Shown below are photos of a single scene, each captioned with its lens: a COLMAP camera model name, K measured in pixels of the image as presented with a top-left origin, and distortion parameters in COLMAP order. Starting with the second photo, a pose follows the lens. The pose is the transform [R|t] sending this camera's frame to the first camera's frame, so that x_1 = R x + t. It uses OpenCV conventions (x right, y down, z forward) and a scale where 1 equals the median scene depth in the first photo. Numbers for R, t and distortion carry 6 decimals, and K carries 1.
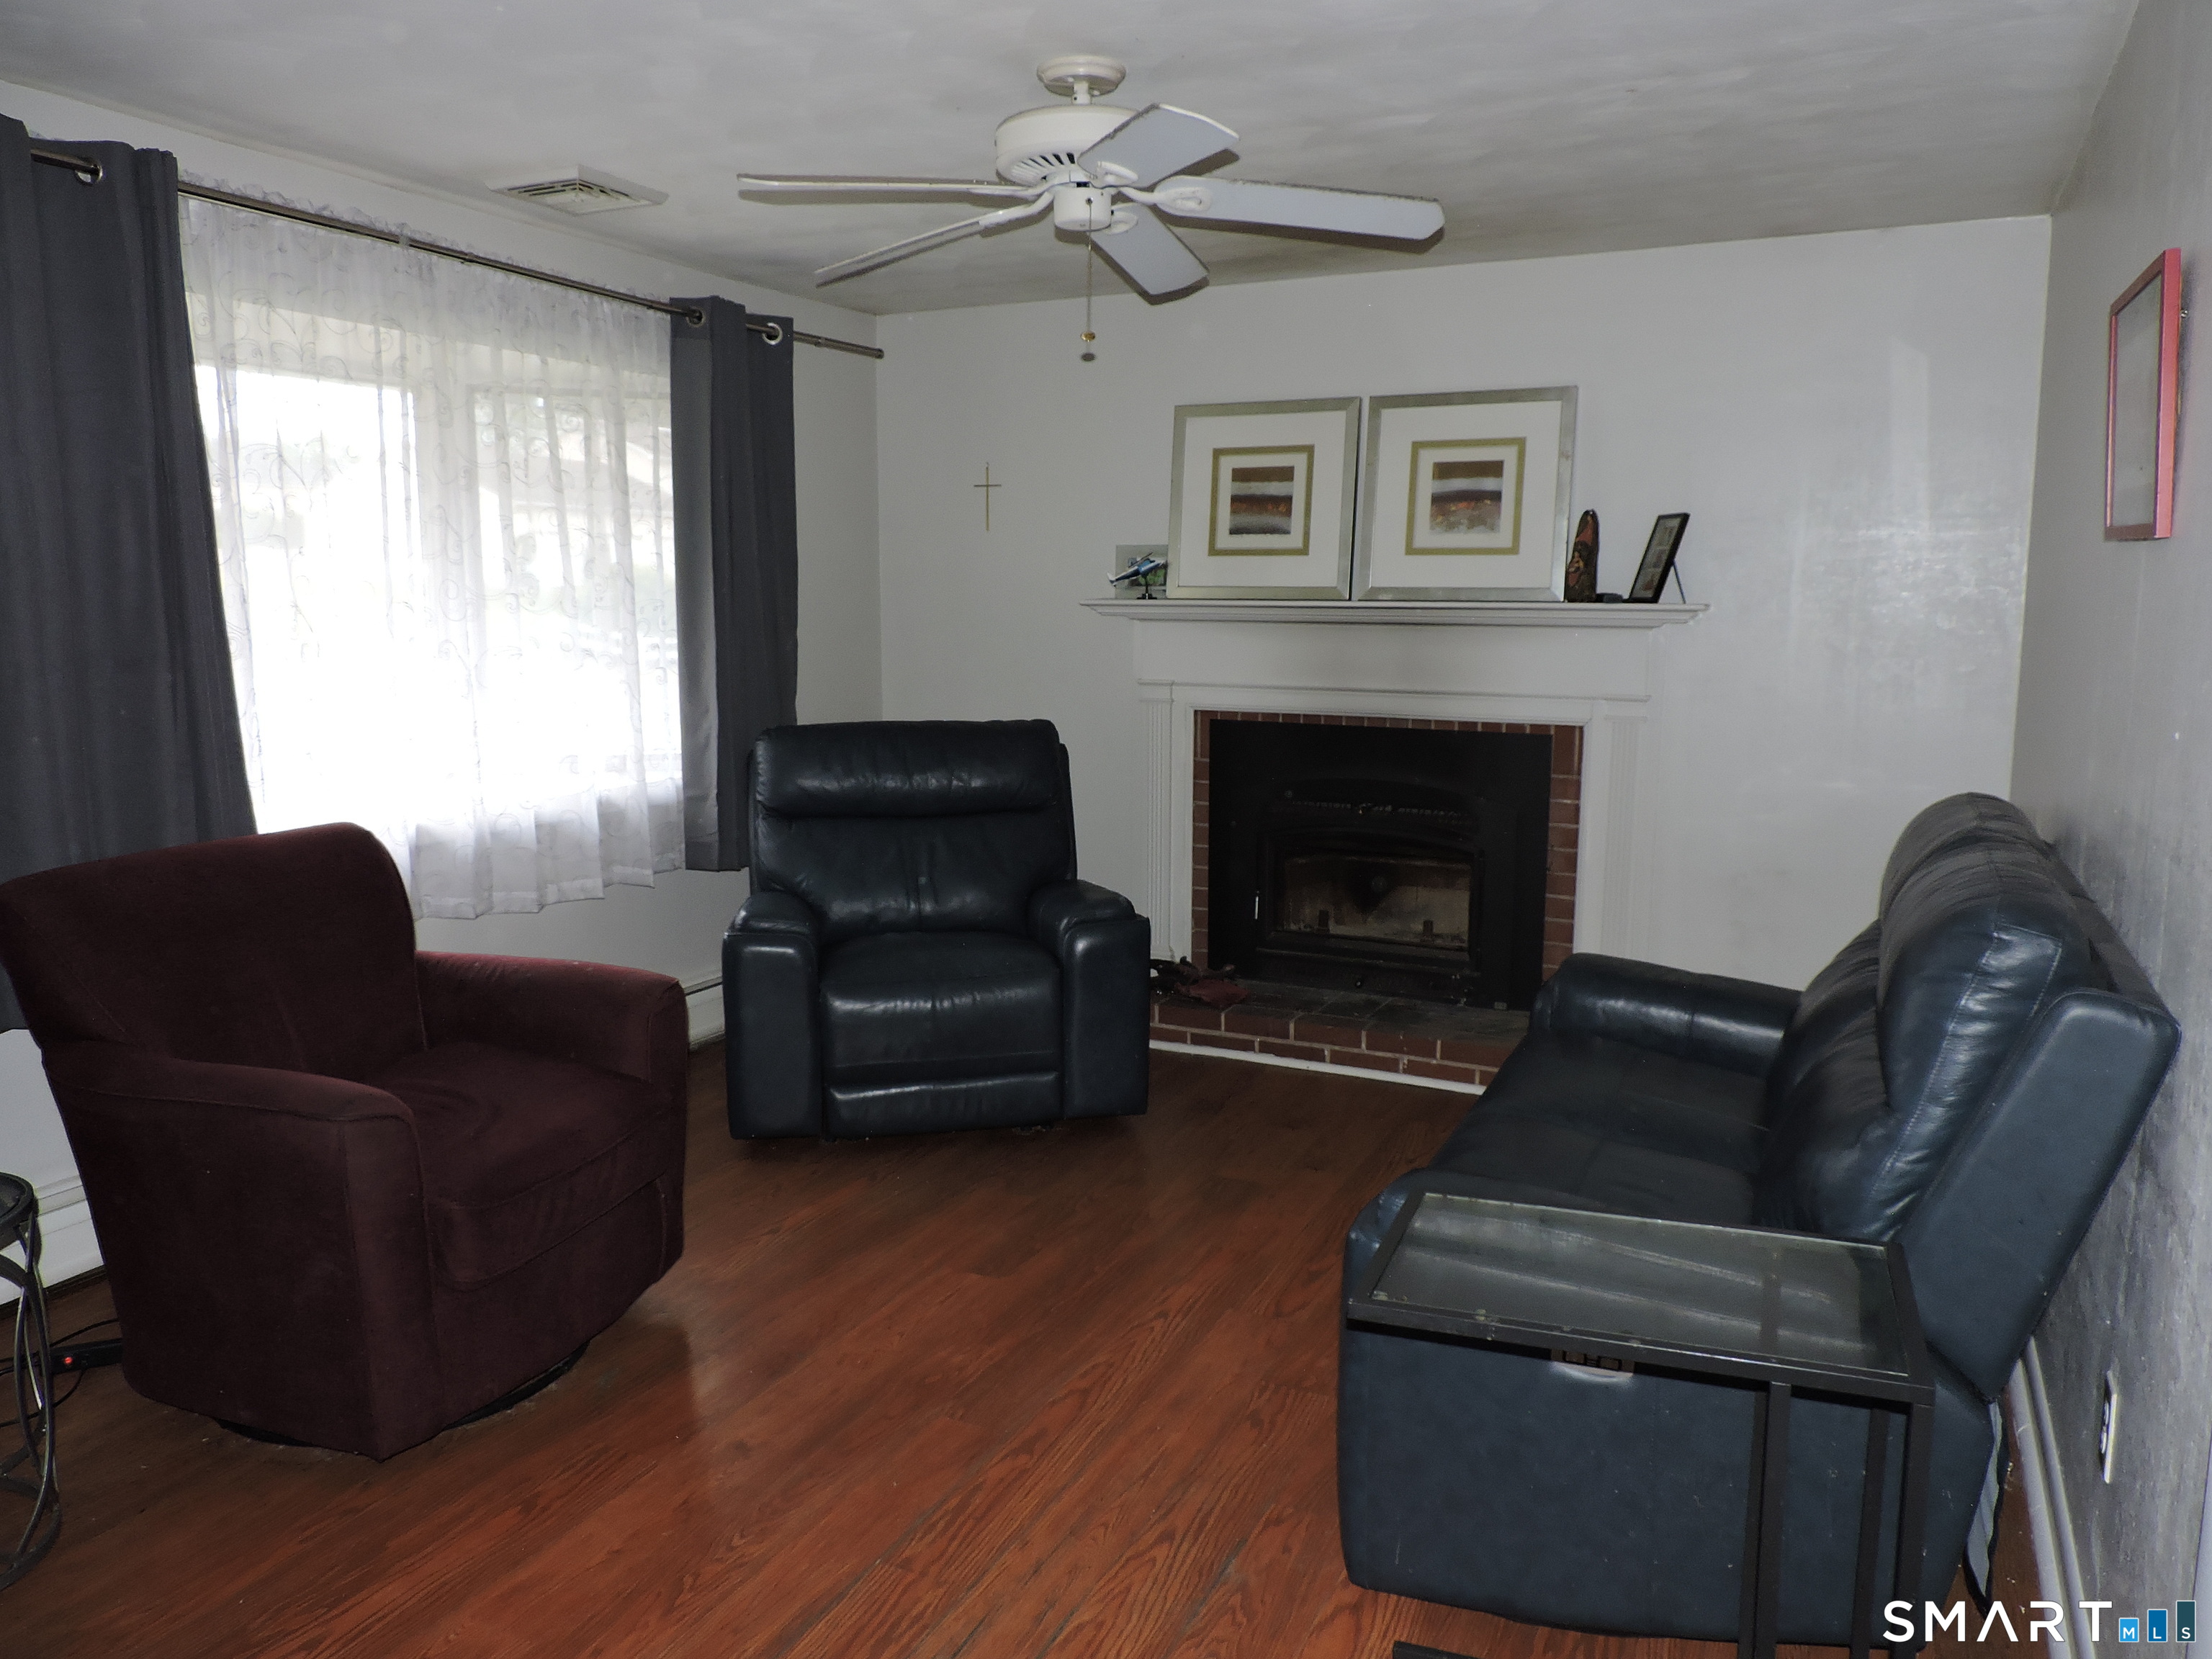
lens RADIAL K [[1579.3, 0, 1114.1], [0, 1579.3, 832.3], [0, 0, 1]] dist [-0.012517, -0.001284]
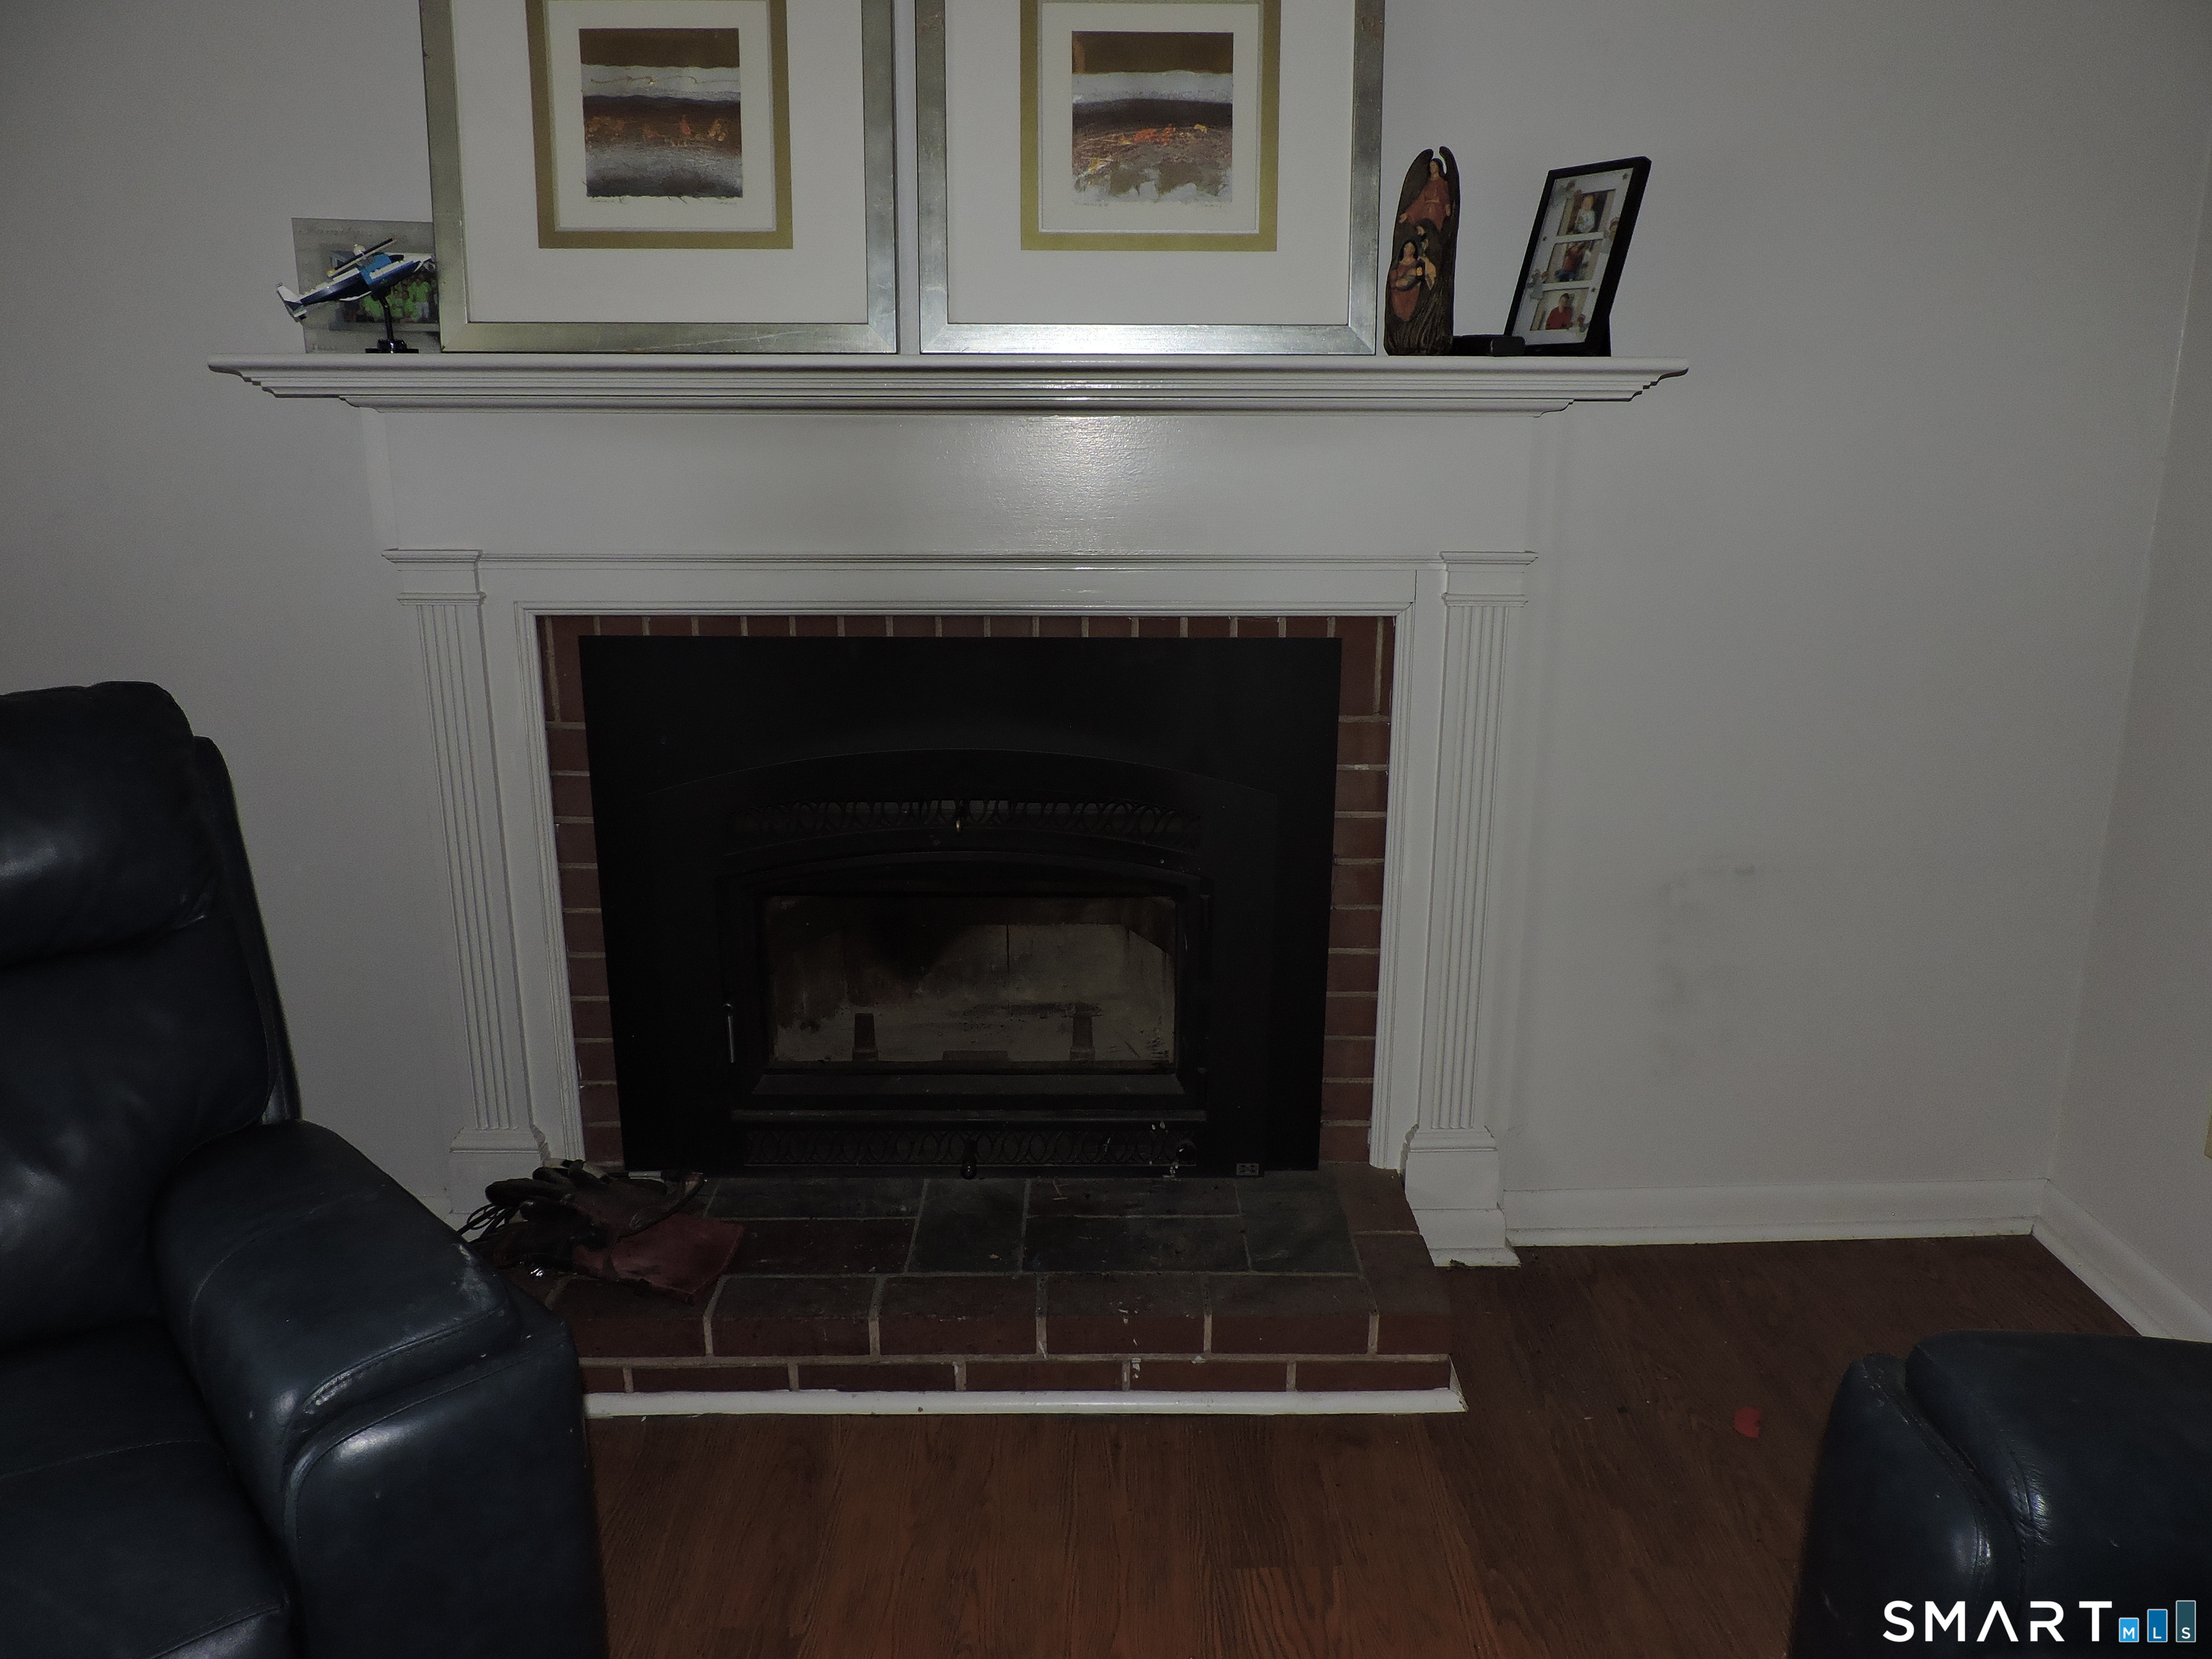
lens RADIAL K [[1579.3, 0, 1110.7], [0, 1579.3, 829.9], [0, 0, 1]] dist [-0.012517, -0.001284]
pose [[0.890677, -0.118293, 0.438978, -0.007299], [0.070750, 0.989858, 0.123190, -0.067075], [-0.449098, -0.078665, 0.890013, 0.583812]]
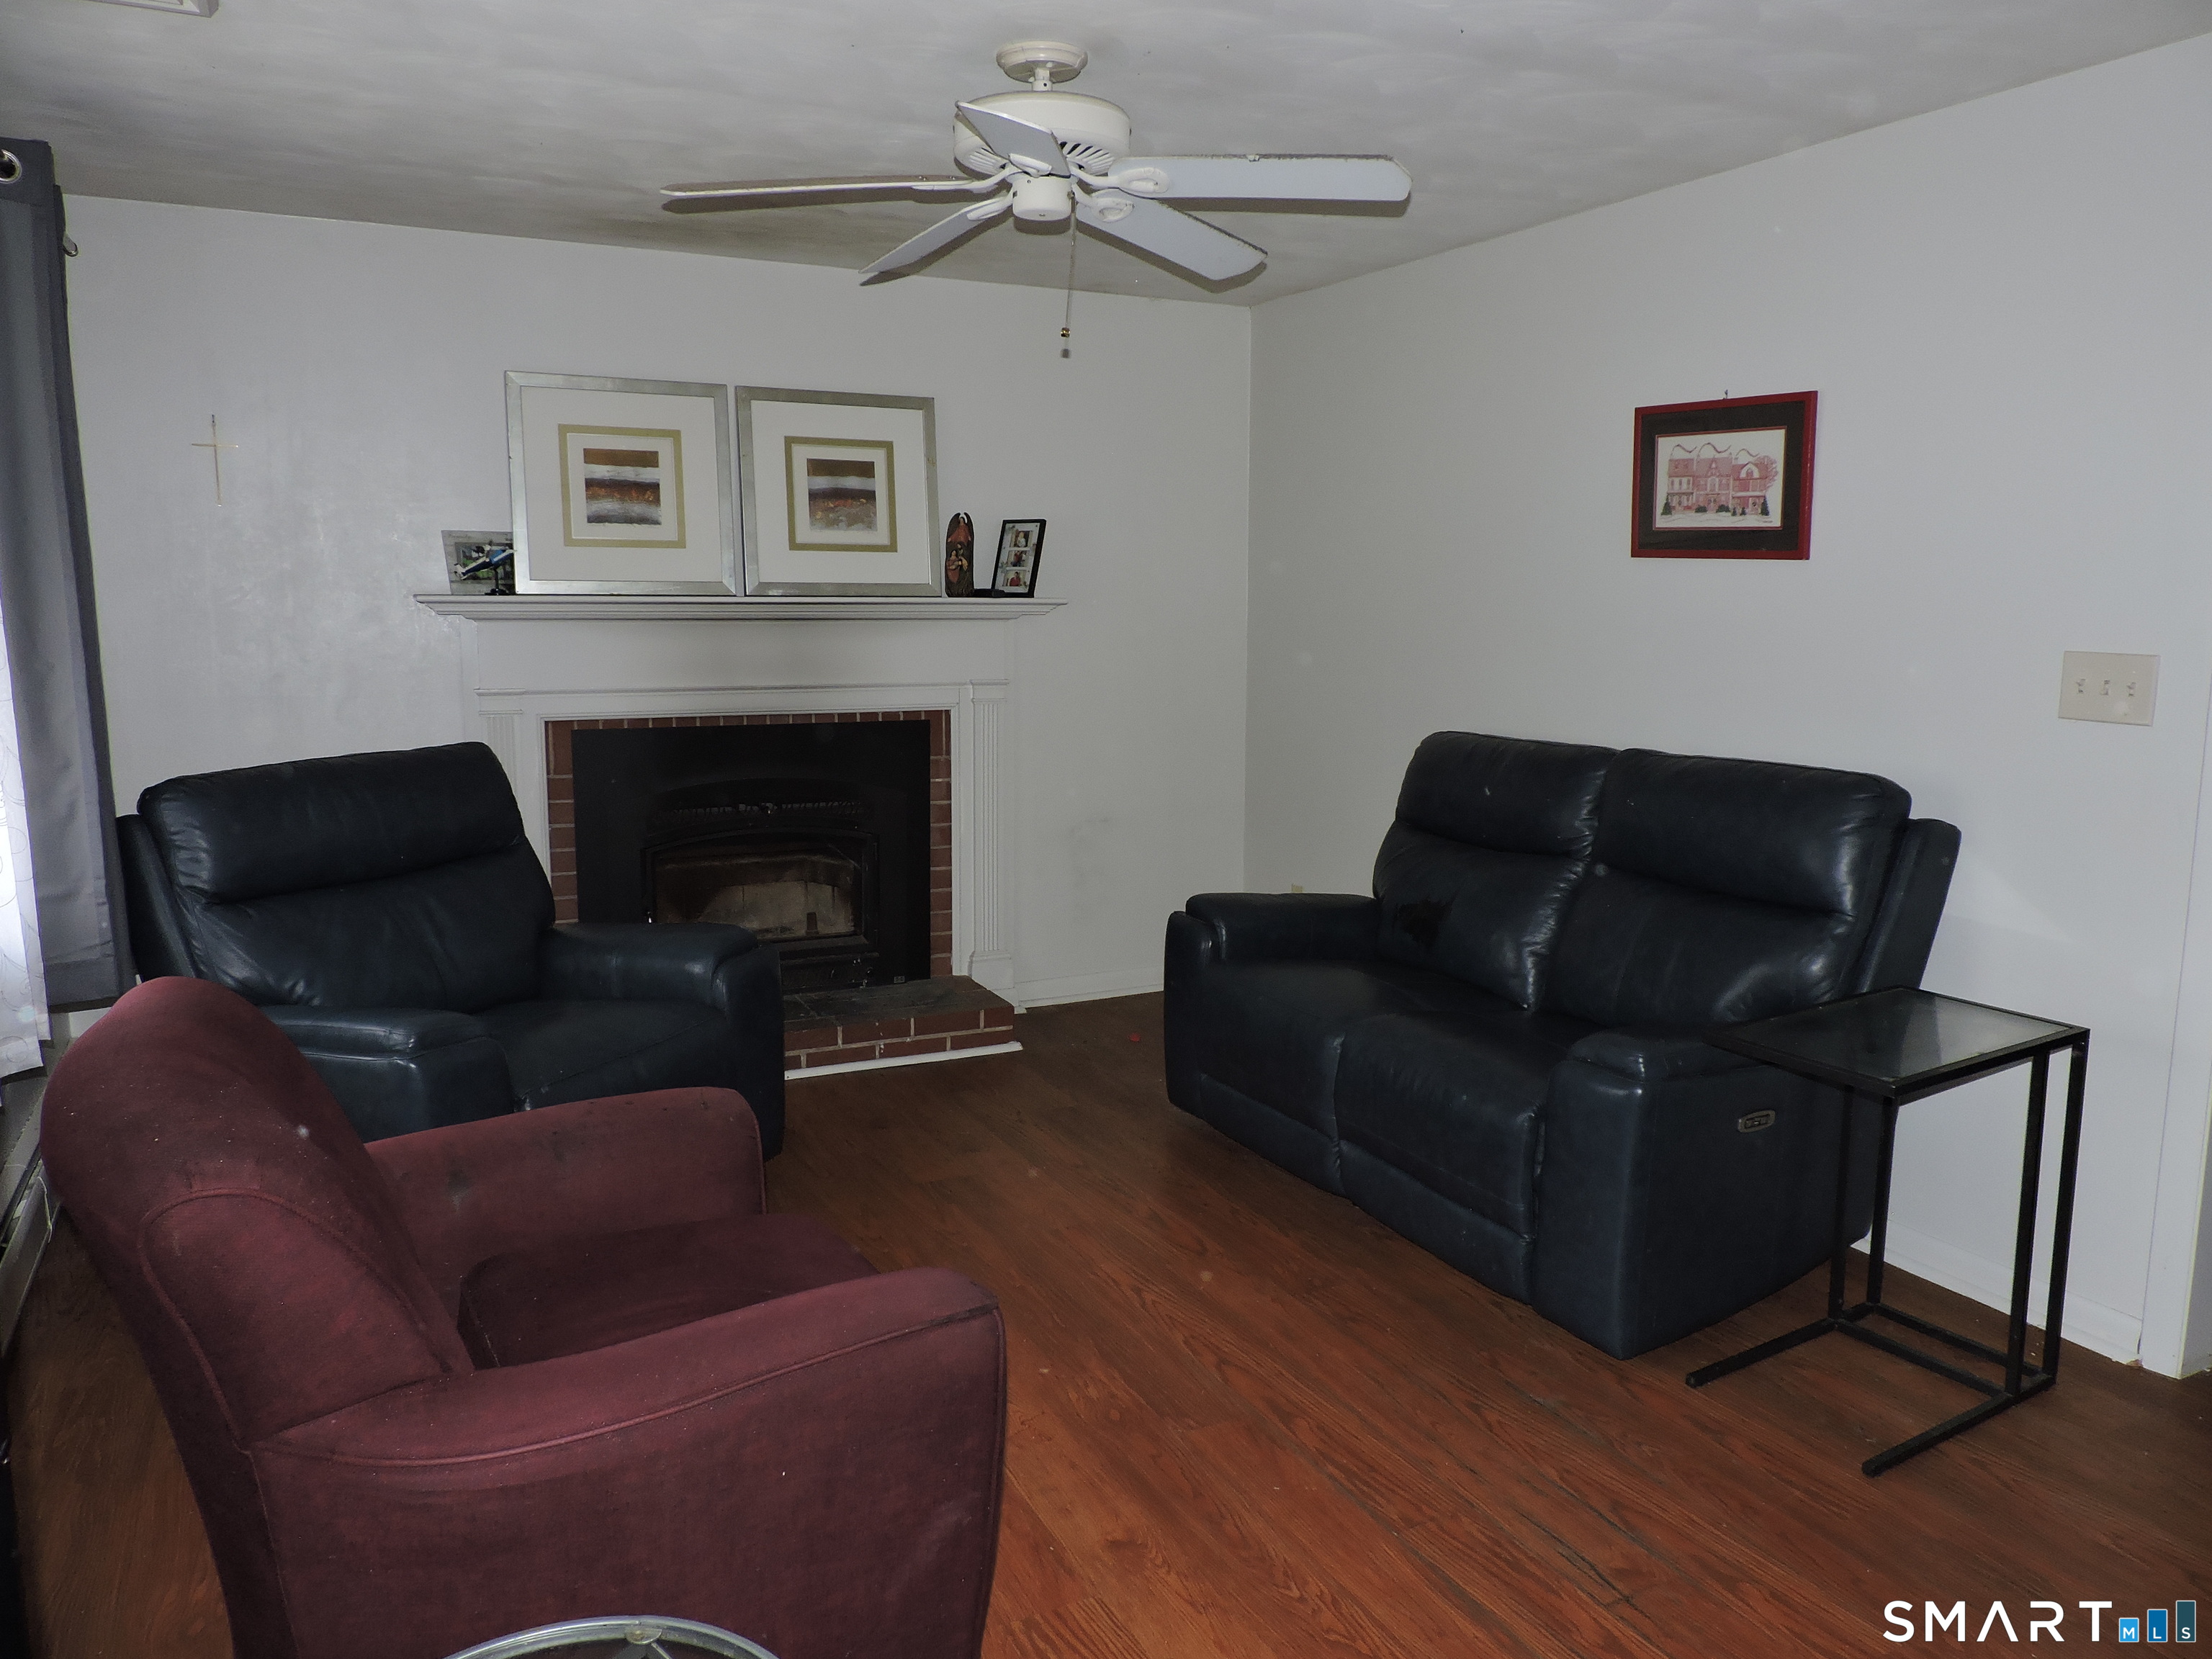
lens RADIAL K [[1579.3, 0, 1110.8], [0, 1579.3, 832.4], [0, 0, 1]] dist [-0.012517, -0.001284]
pose [[0.605965, -0.120601, 0.786296, -0.498784], [0.115368, 0.991314, 0.063137, -0.038774], [-0.787081, 0.052455, 0.614616, 0.238892]]
